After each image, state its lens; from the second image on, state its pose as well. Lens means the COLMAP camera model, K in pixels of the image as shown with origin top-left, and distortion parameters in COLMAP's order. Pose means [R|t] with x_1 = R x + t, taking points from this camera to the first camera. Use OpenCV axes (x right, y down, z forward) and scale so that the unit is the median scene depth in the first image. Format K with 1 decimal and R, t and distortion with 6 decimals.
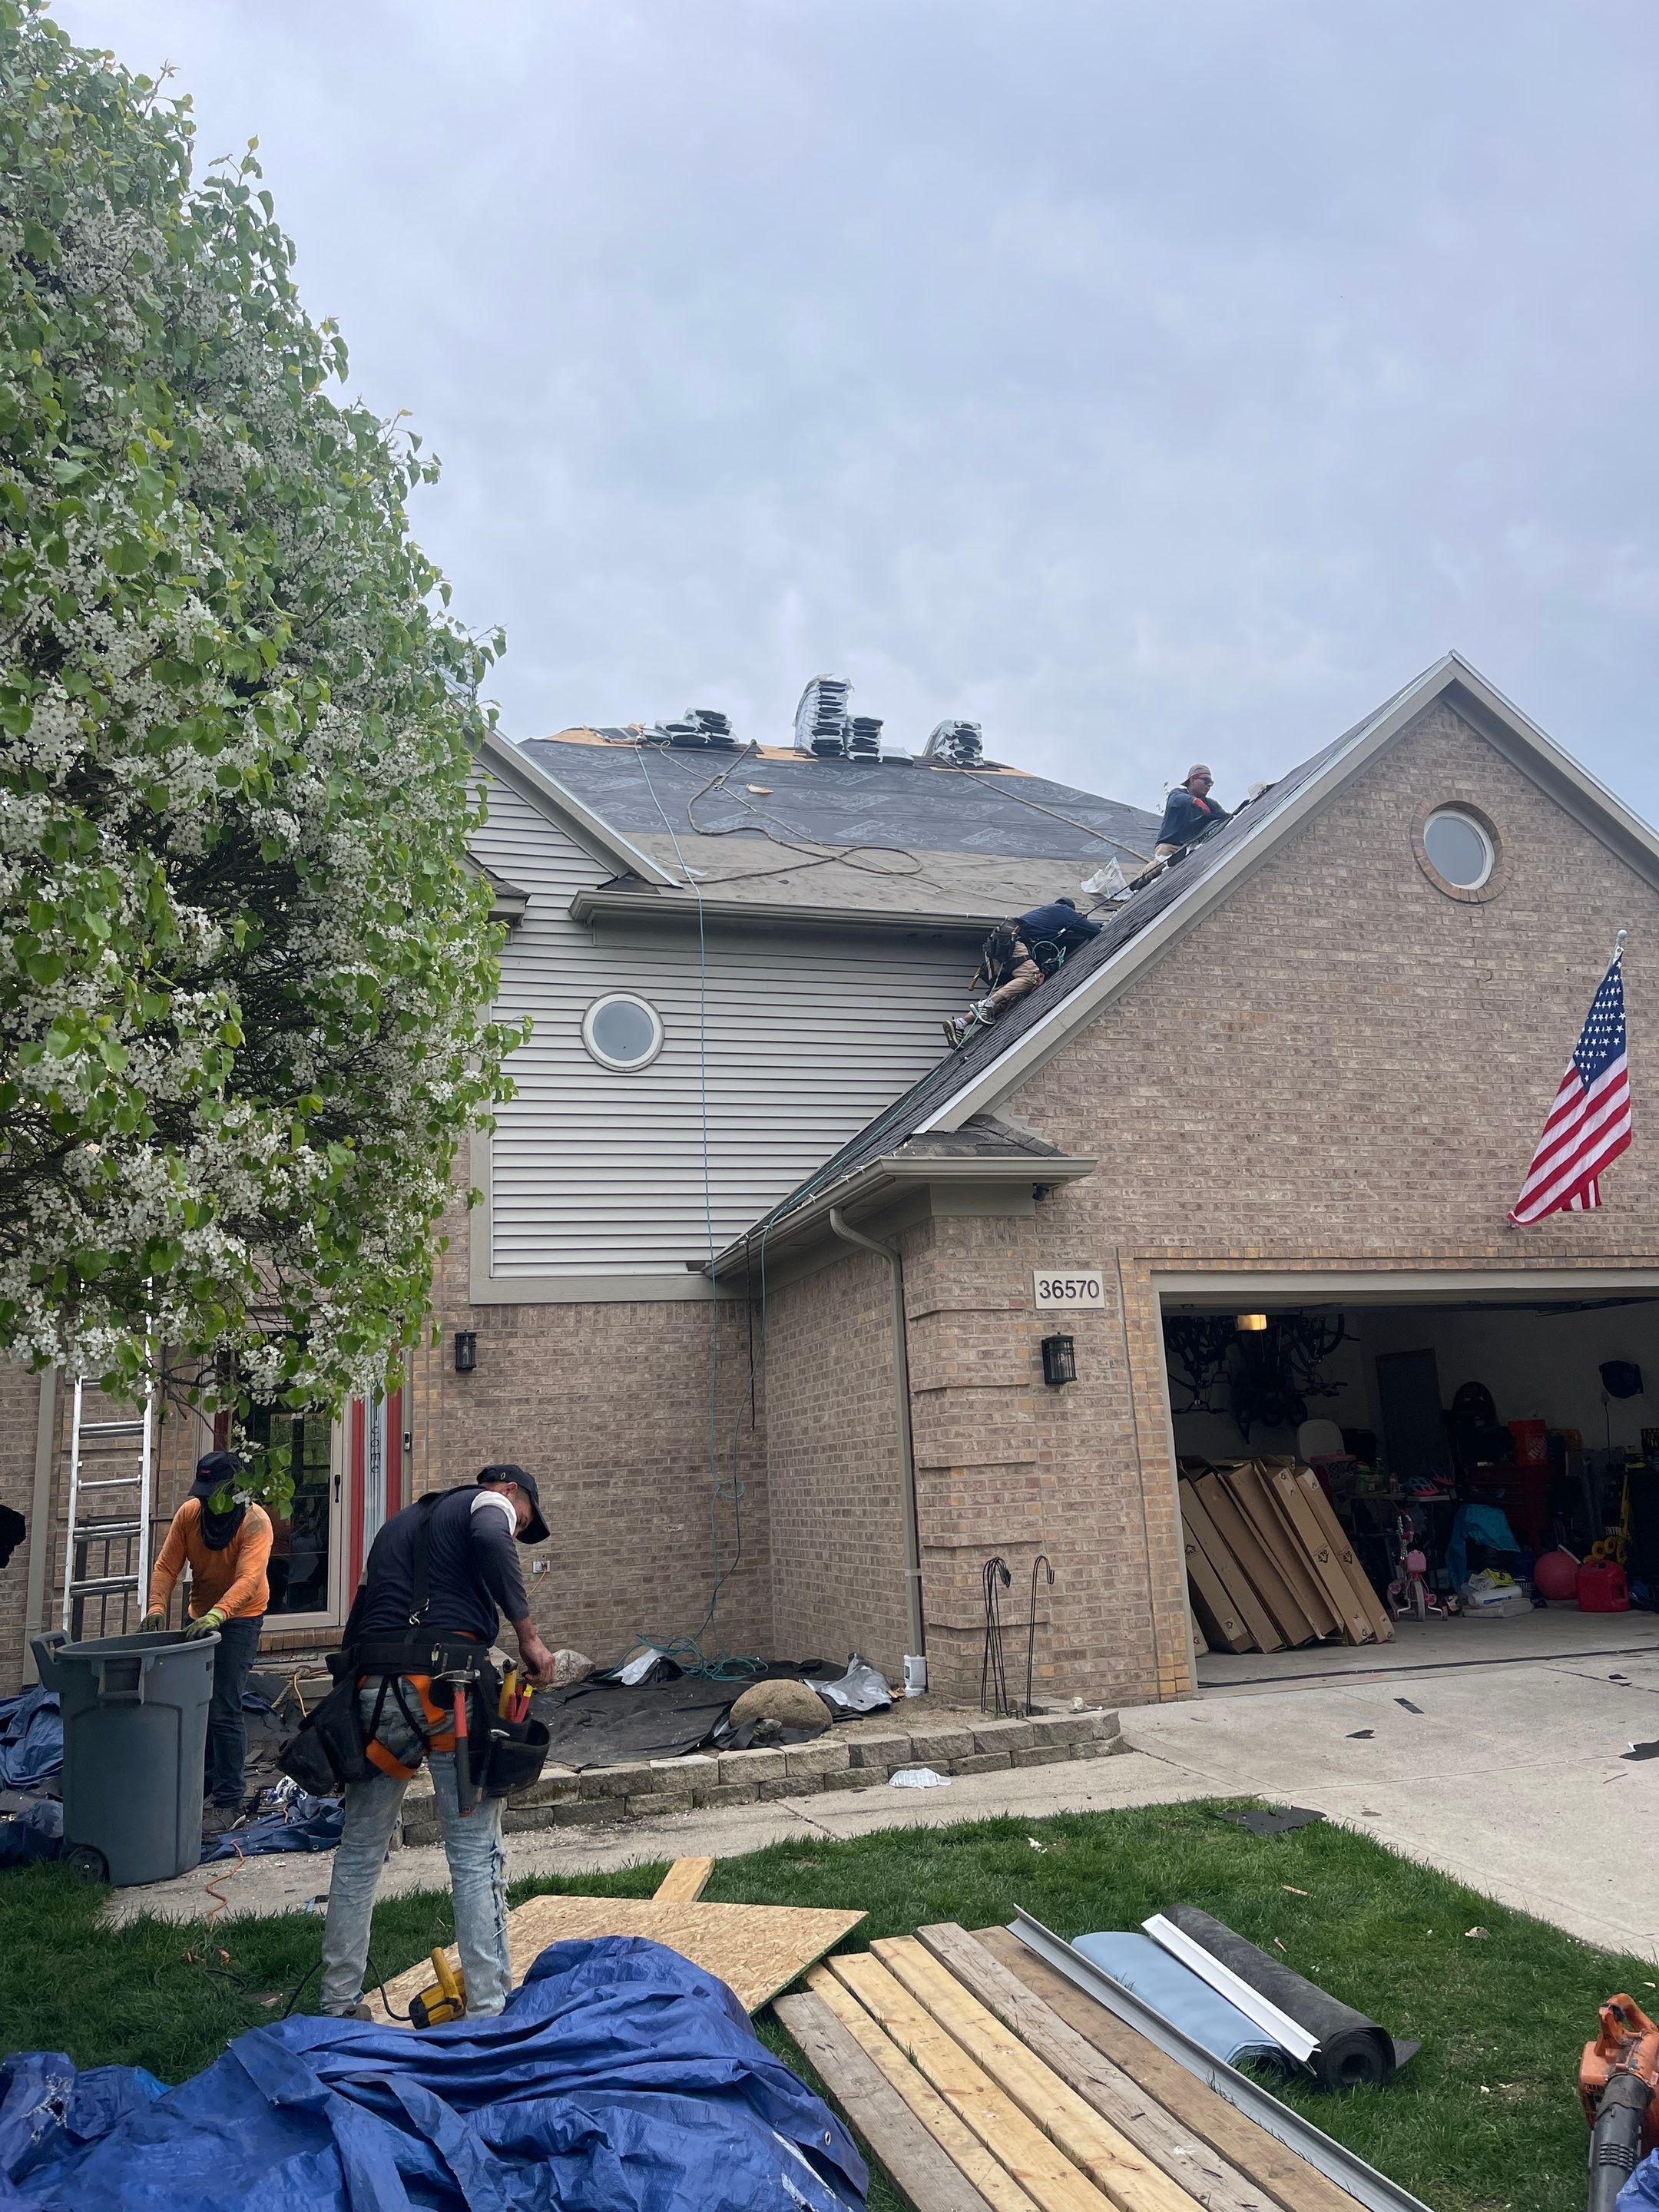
lens RADIAL K [[1671.2, 0, 846.6], [0, 1671.2, 1091.7], [0, 0, 1]] dist [0.058571, -0.086872]
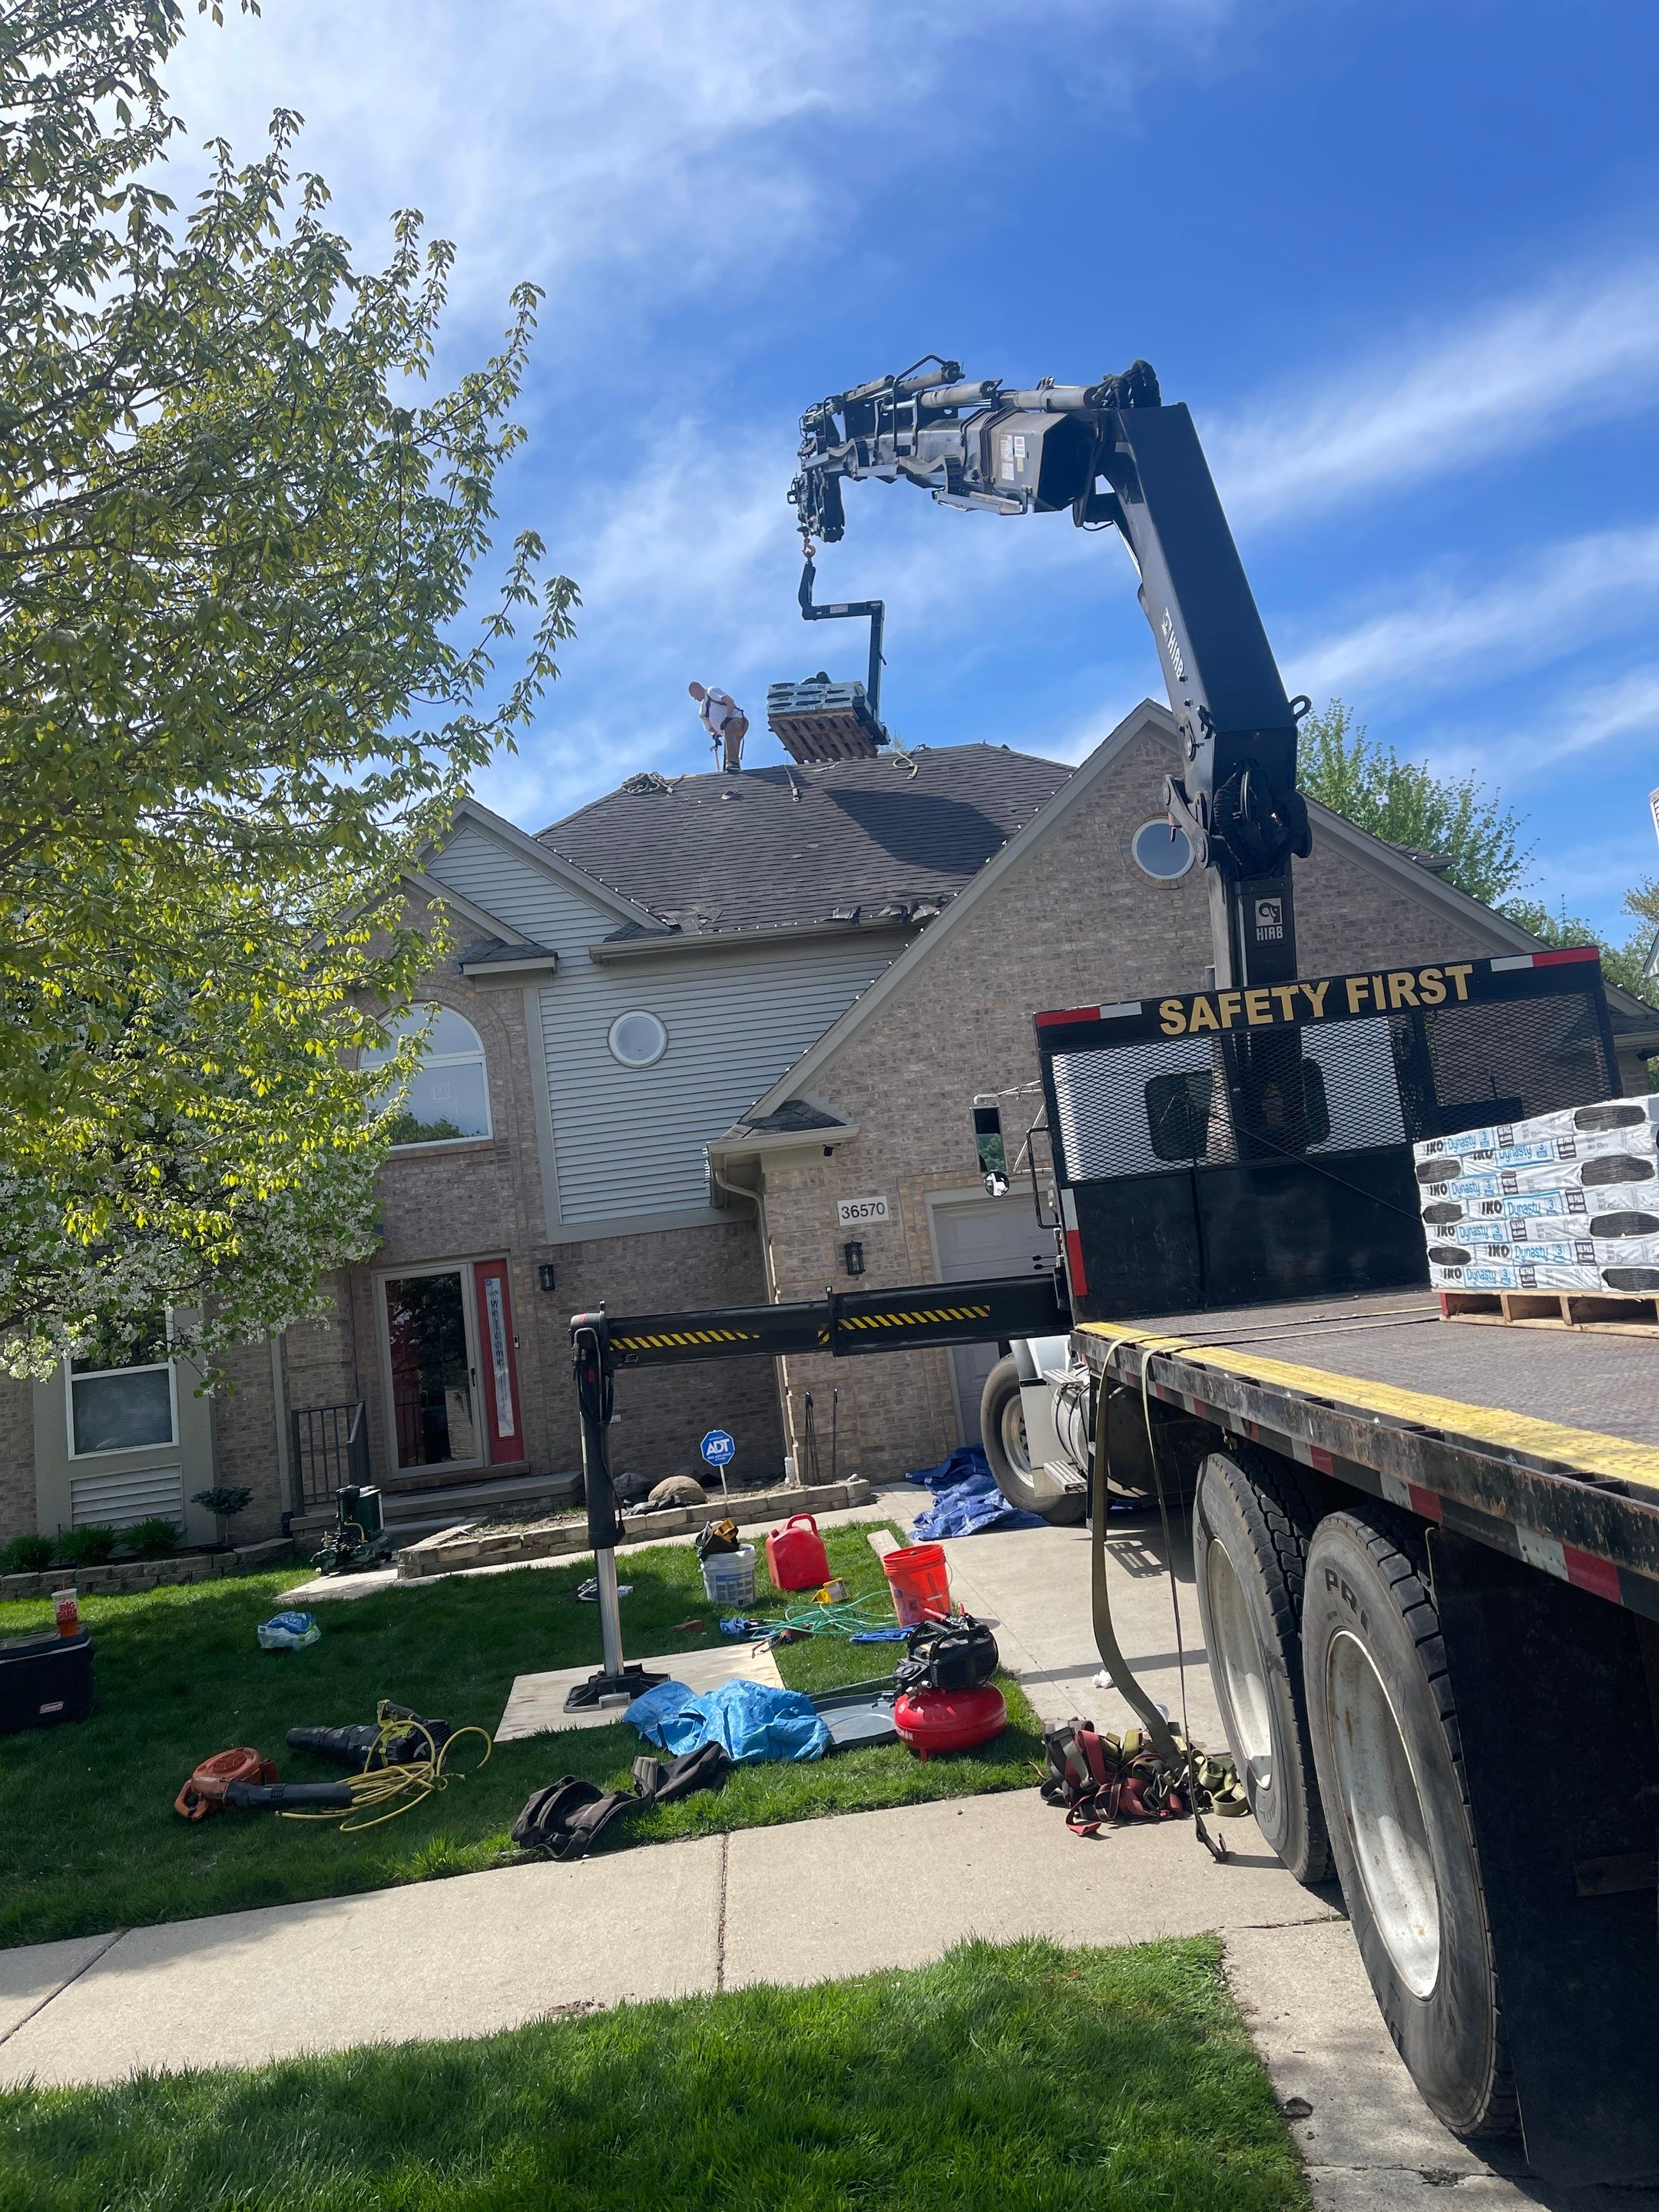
lens RADIAL K [[1626.4, 0, 823.9], [0, 1626.4, 1077.2], [0, 0, 1]] dist [0.050607, -0.009393]
pose [[0.970149, -0.115810, -0.213071, 0.386893], [0.130923, 0.989683, 0.058195, -0.080817], [0.204133, -0.084354, 0.975302, -0.374181]]
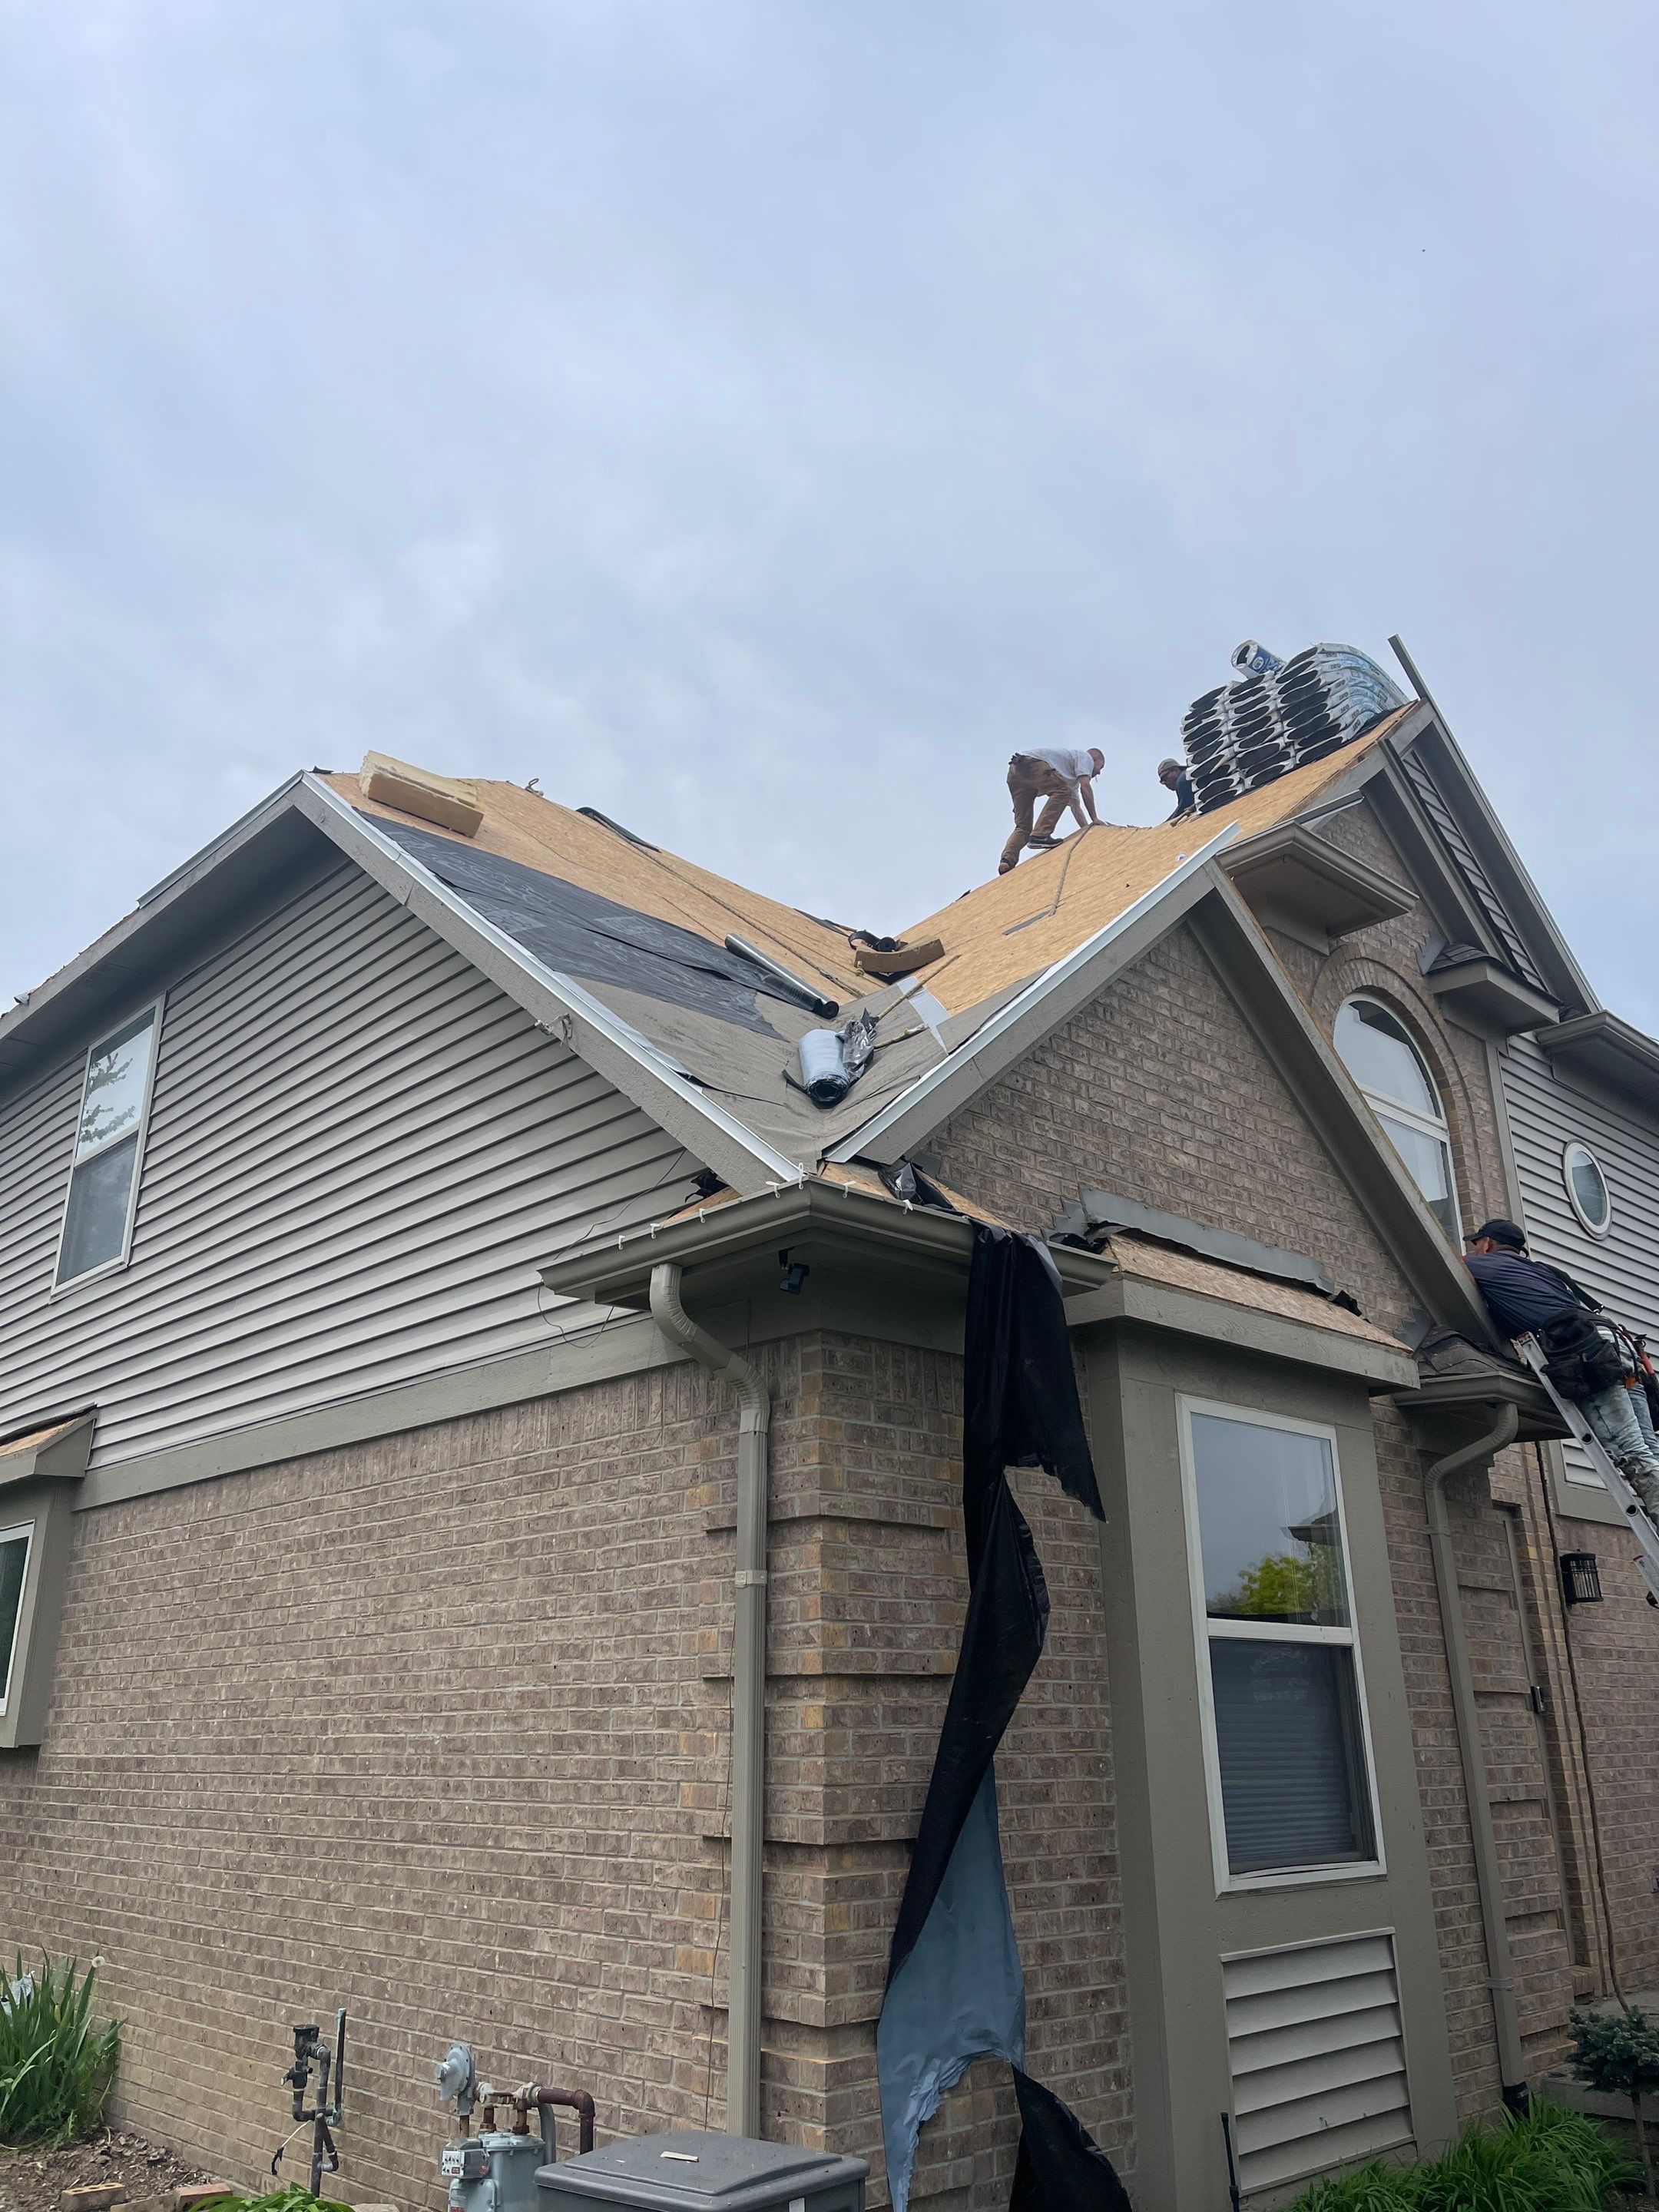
lens RADIAL K [[1671.2, 0, 807.7], [0, 1671.2, 1093.3], [0, 0, 1]] dist [0.058571, -0.086872]
pose [[0.900966, 0.197471, 0.386348, -1.021283], [-0.141246, 0.975413, -0.169171, 0.141561], [-0.410255, 0.097847, 0.906706, 0.521942]]
